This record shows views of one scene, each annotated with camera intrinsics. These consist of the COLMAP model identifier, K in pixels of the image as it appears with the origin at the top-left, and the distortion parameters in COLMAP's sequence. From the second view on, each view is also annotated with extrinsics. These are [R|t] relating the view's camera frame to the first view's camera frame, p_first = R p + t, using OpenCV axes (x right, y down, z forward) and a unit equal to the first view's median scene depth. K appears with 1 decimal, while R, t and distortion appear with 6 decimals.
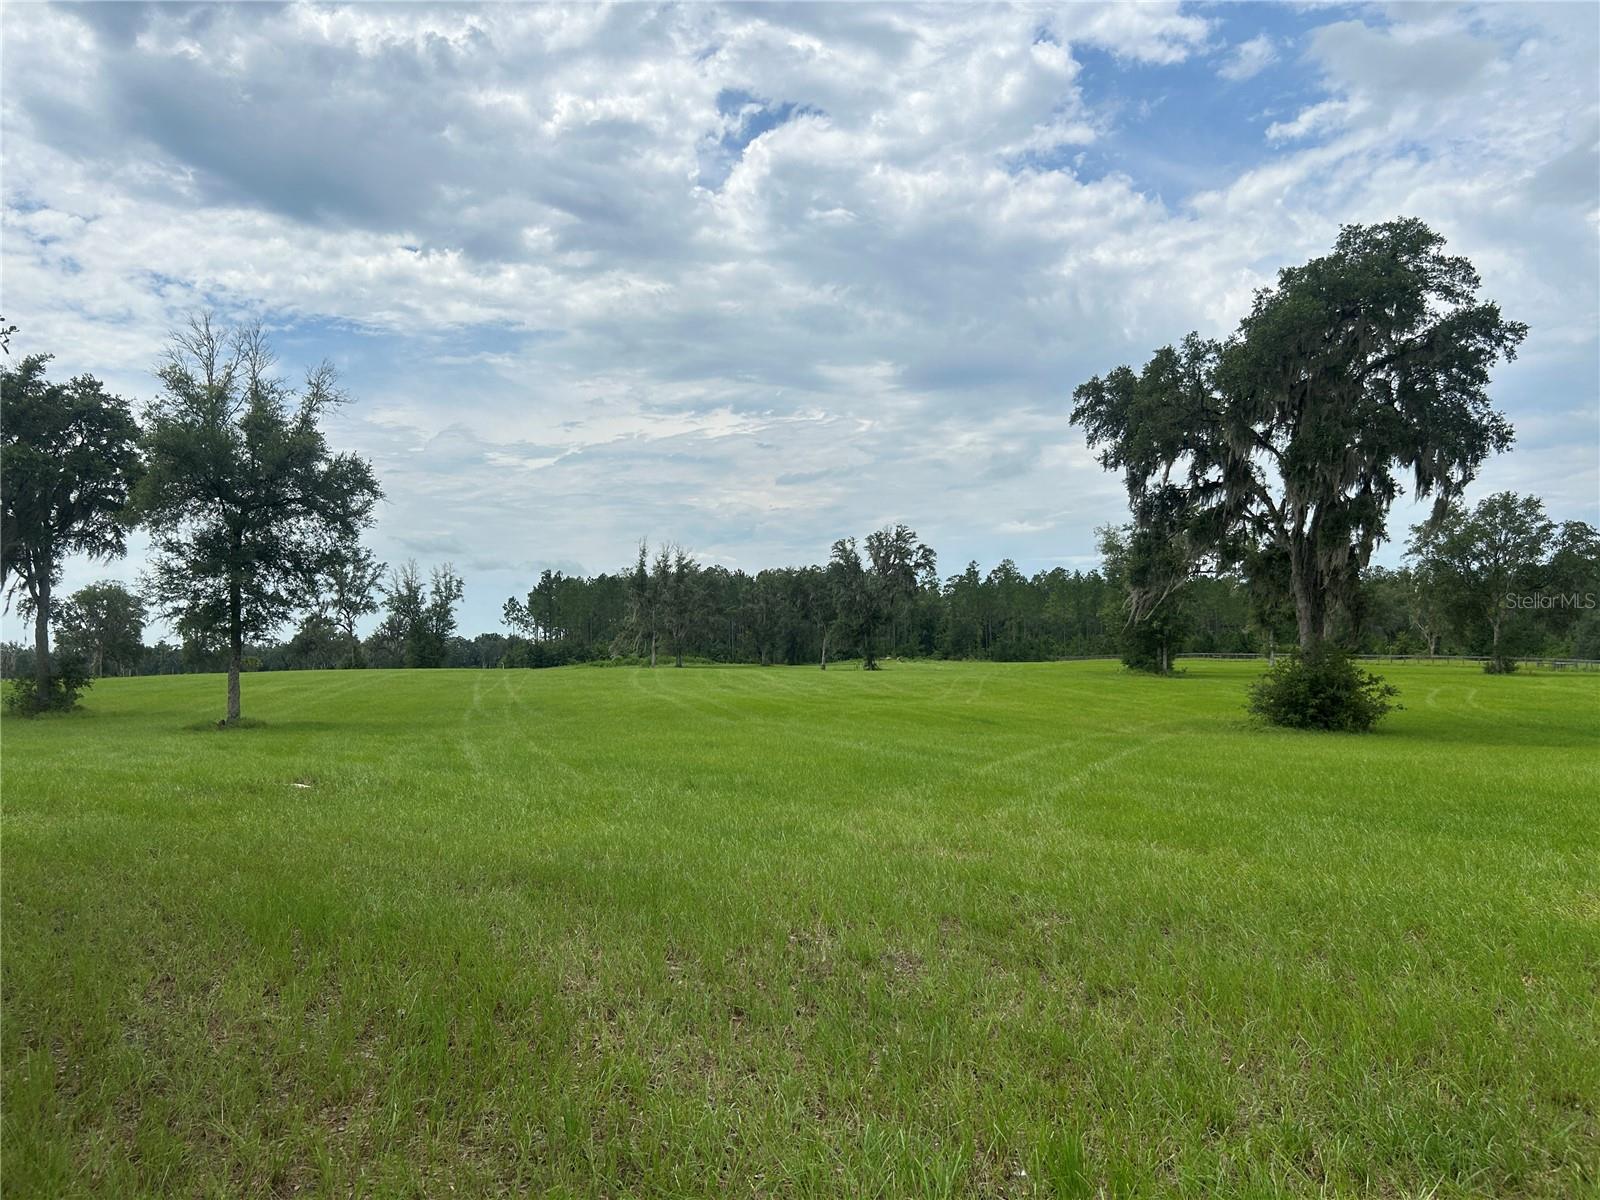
lens RADIAL K [[1175.3, 0, 784.1], [0, 1175.3, 586.8], [0, 0, 1]] dist [0.043018, -0.052277]
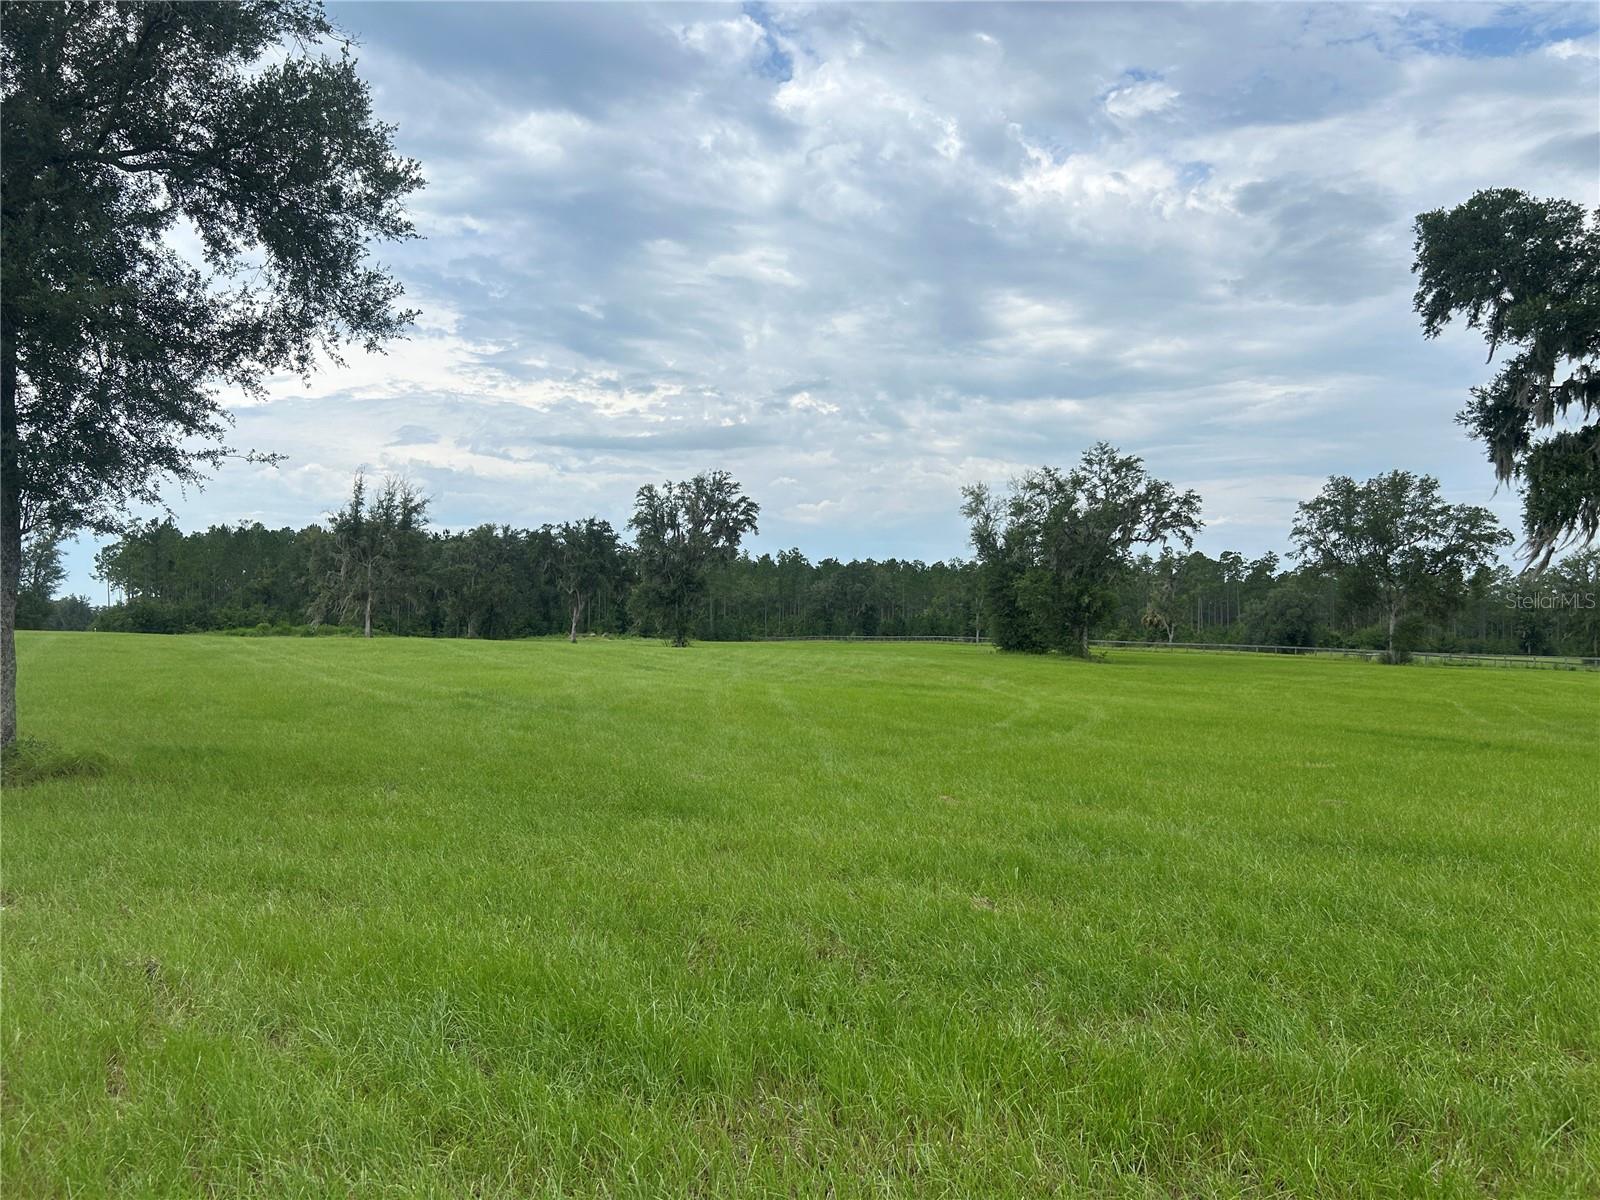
lens RADIAL K [[1175.3, 0, 736.2], [0, 1175.3, 614.9], [0, 0, 1]] dist [0.043018, -0.052277]
pose [[0.950743, 0.029679, 0.308557, -0.118760], [-0.042350, 0.998509, 0.034448, 0.016100], [-0.307074, -0.045818, 0.950582, 0.185524]]
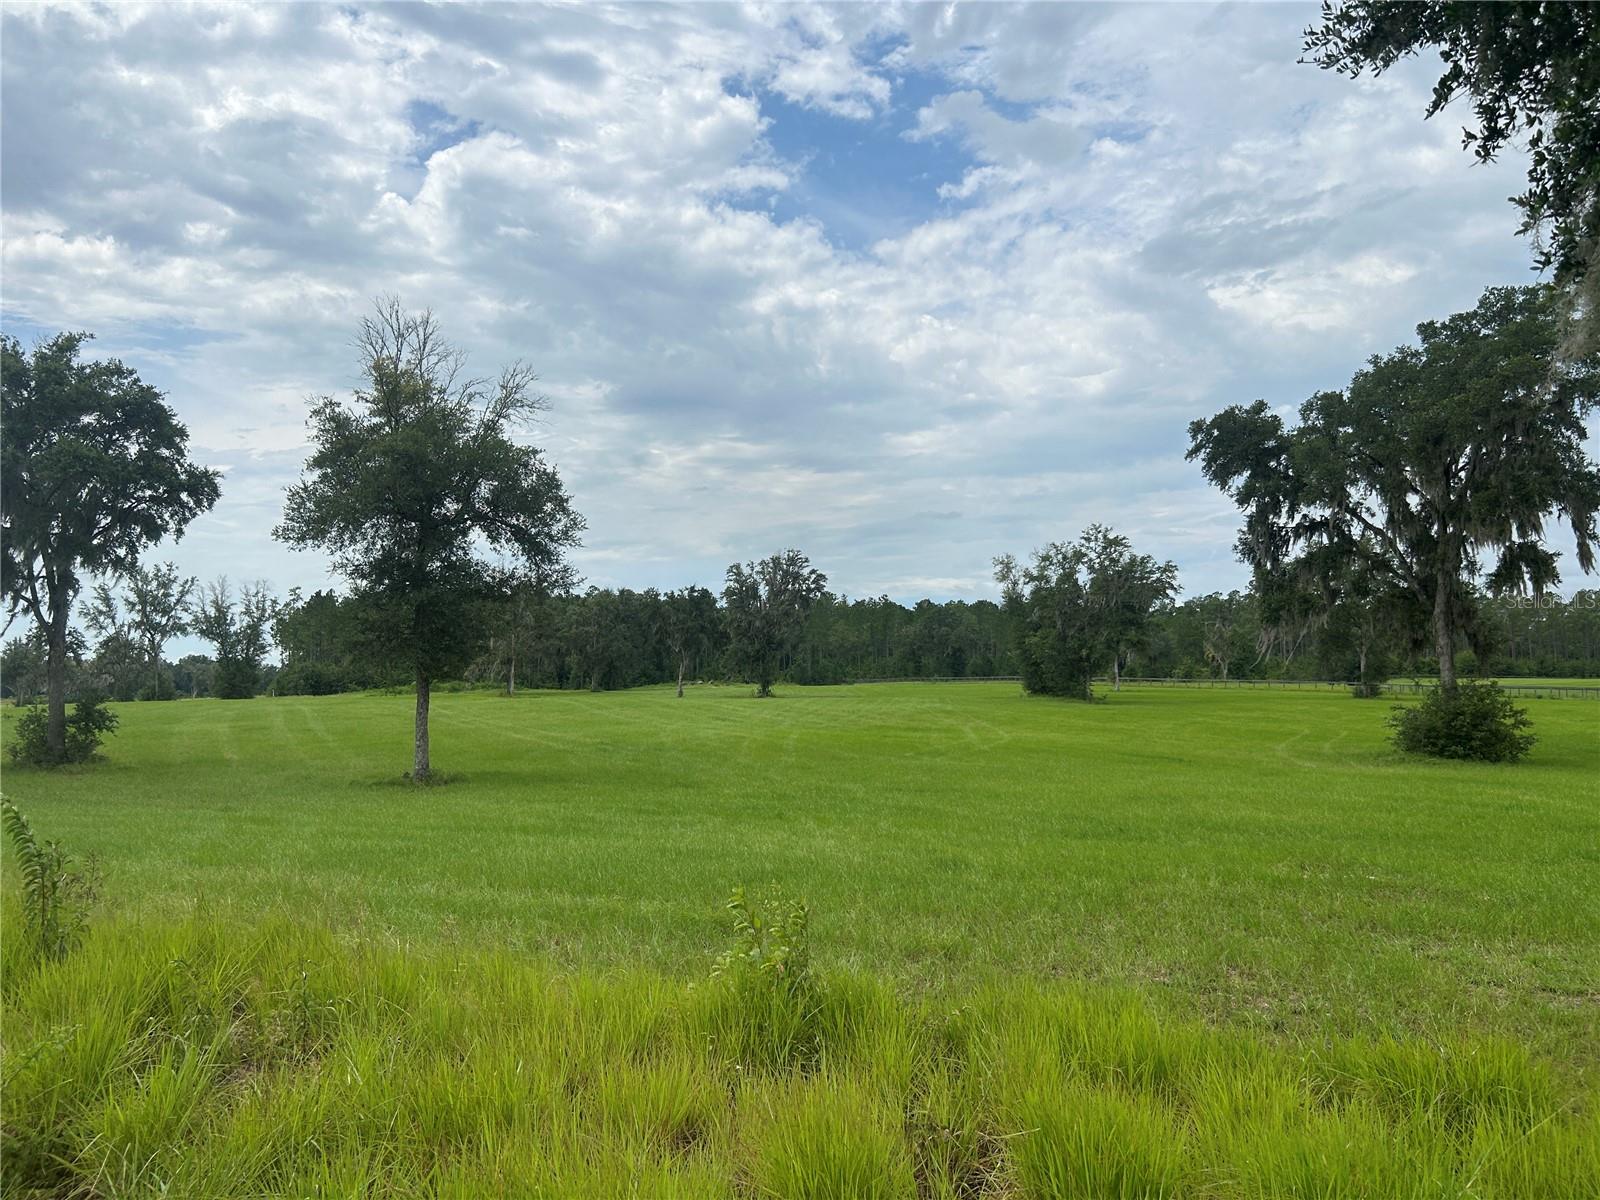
lens RADIAL K [[1175.3, 0, 742.4], [0, 1175.3, 550.1], [0, 0, 1]] dist [0.043018, -0.052277]
pose [[0.975237, 0.020300, 0.220227, -0.138191], [-0.009635, 0.998733, -0.049394, -0.002370], [-0.220950, 0.046049, 0.974197, 0.037724]]
